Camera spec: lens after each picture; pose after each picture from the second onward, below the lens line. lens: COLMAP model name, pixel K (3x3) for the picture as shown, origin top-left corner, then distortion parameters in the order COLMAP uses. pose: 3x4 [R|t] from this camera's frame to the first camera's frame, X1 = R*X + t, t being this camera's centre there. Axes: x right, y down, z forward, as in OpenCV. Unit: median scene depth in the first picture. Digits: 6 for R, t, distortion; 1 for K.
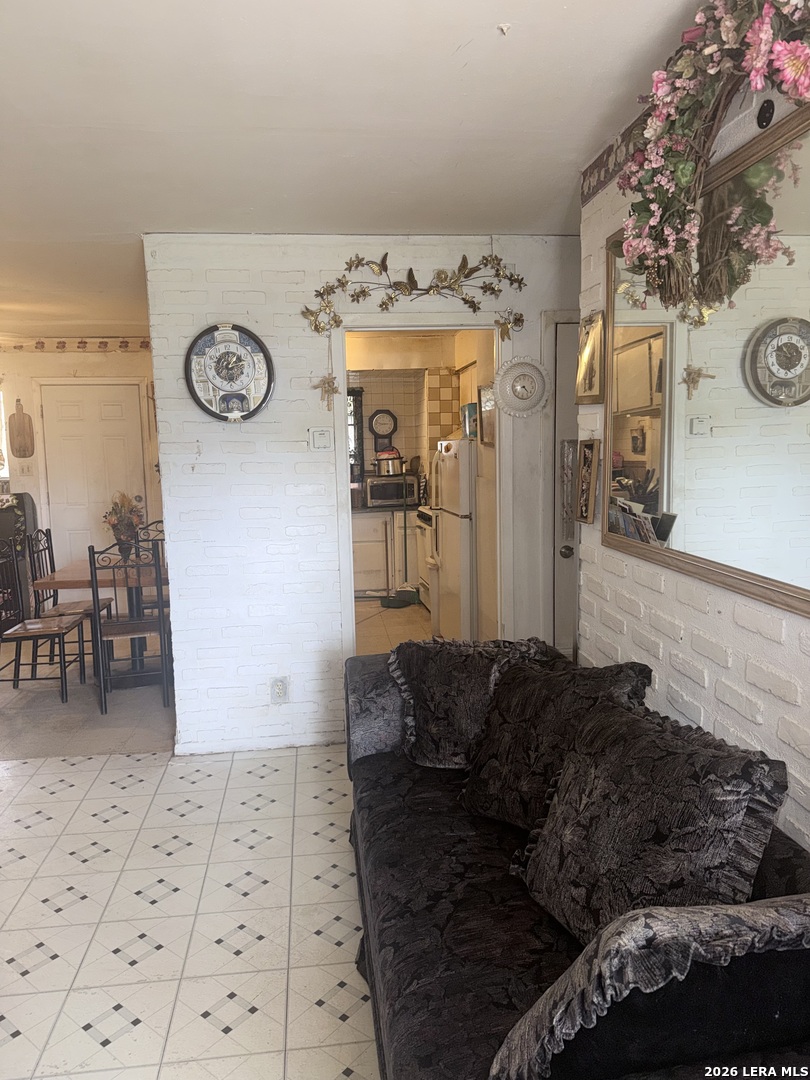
lens RADIAL K [[758.6, 0, 401.3], [0, 758.6, 548.8], [0, 0, 1]] dist [0.107285, -0.186311]
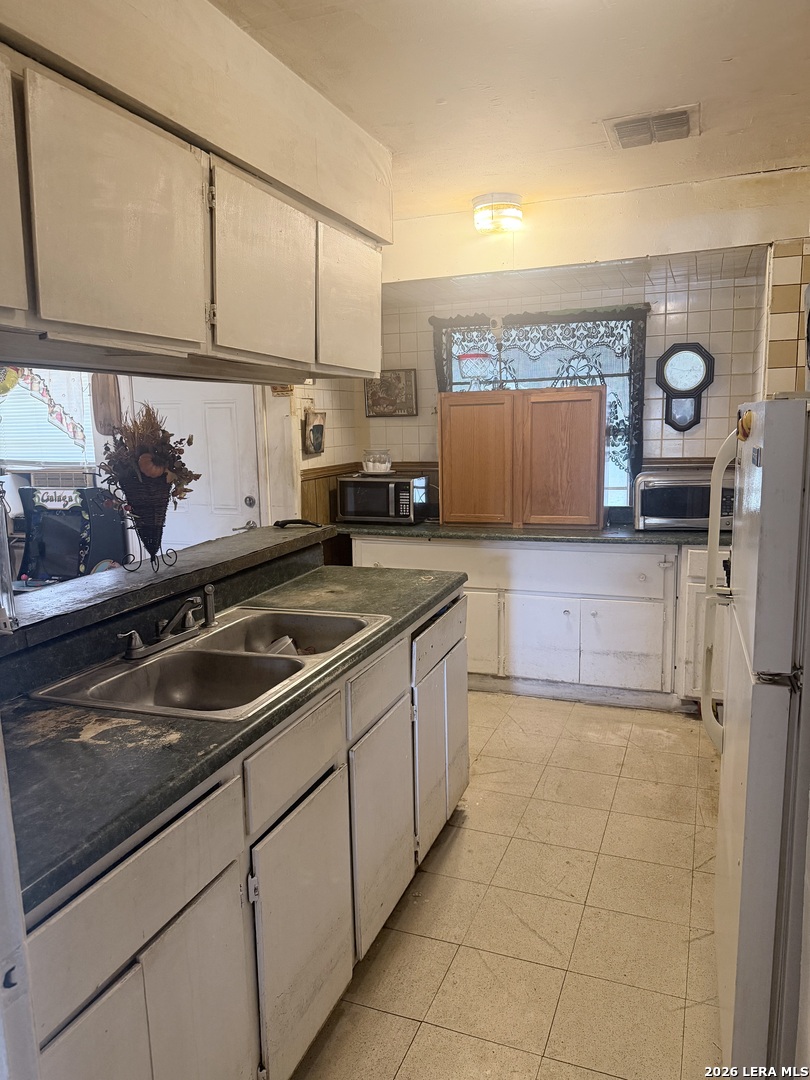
lens RADIAL K [[758.6, 0, 401.3], [0, 758.6, 548.8], [0, 0, 1]] dist [0.107285, -0.186311]
pose [[0.881542, 0.077206, -0.465751, 0.094507], [-0.056368, 0.996693, 0.058529, -0.097435], [0.468729, -0.025343, 0.882978, 0.691627]]
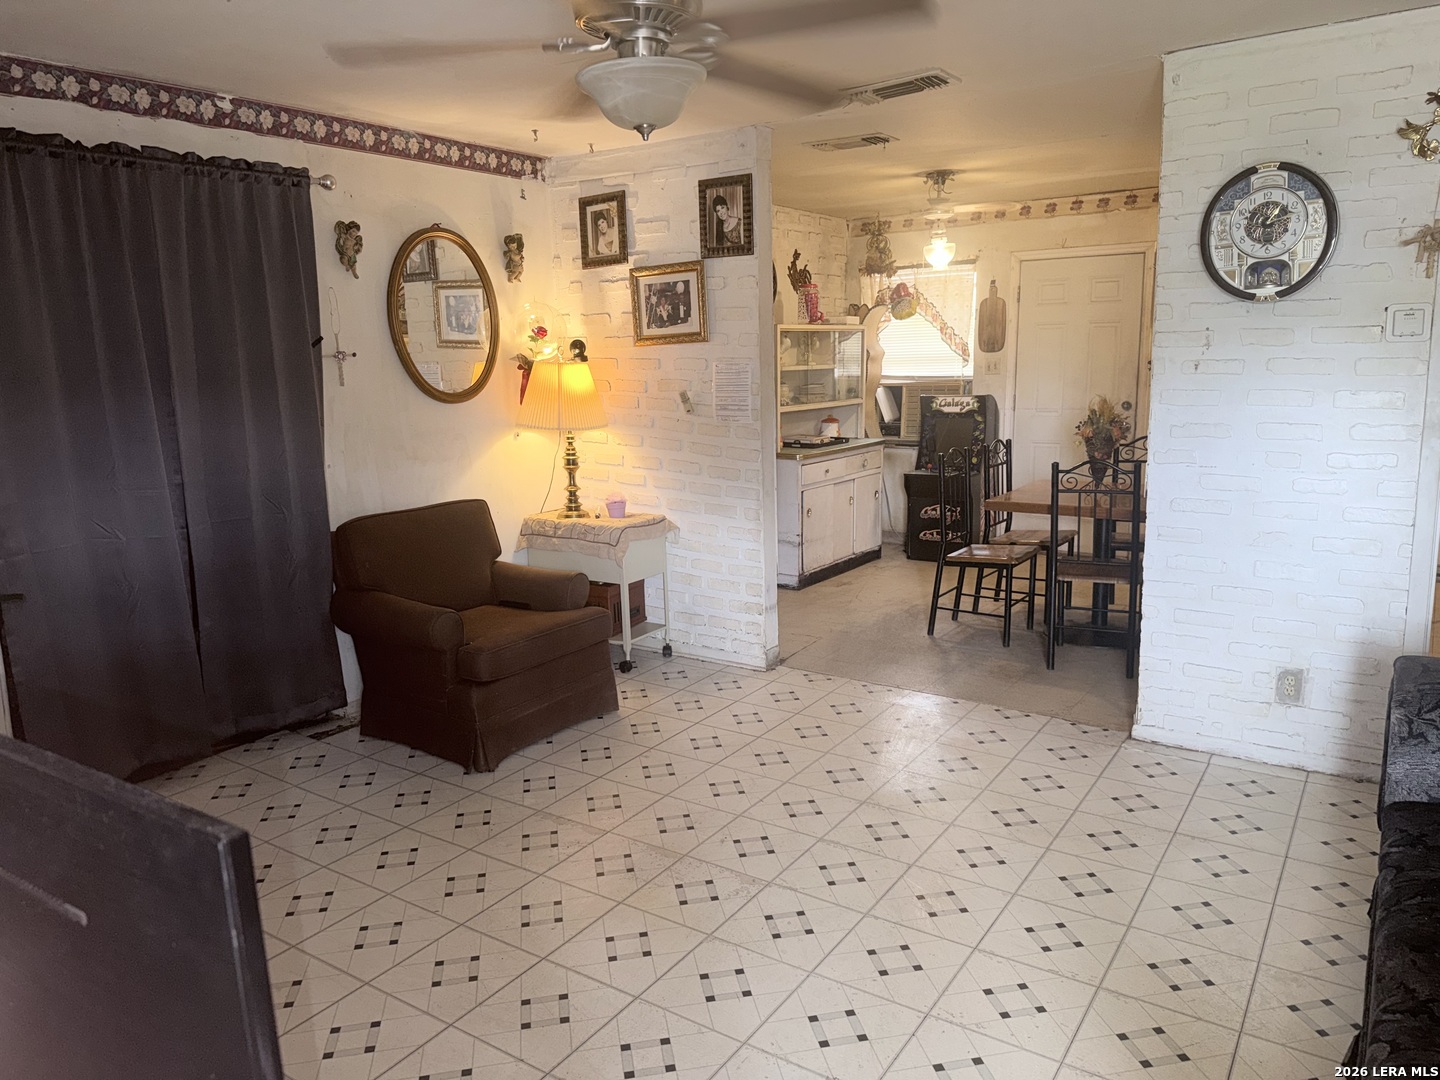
lens RADIAL K [[1011.5, 0, 720.0], [0, 1011.5, 540.0], [0, 0, 1]] dist [0.107285, -0.186311]
pose [[0.756582, 0.116639, -0.643412, 0.030807], [-0.073418, 0.992893, 0.093662, 0.002203], [0.649764, -0.023625, 0.759768, -0.049502]]
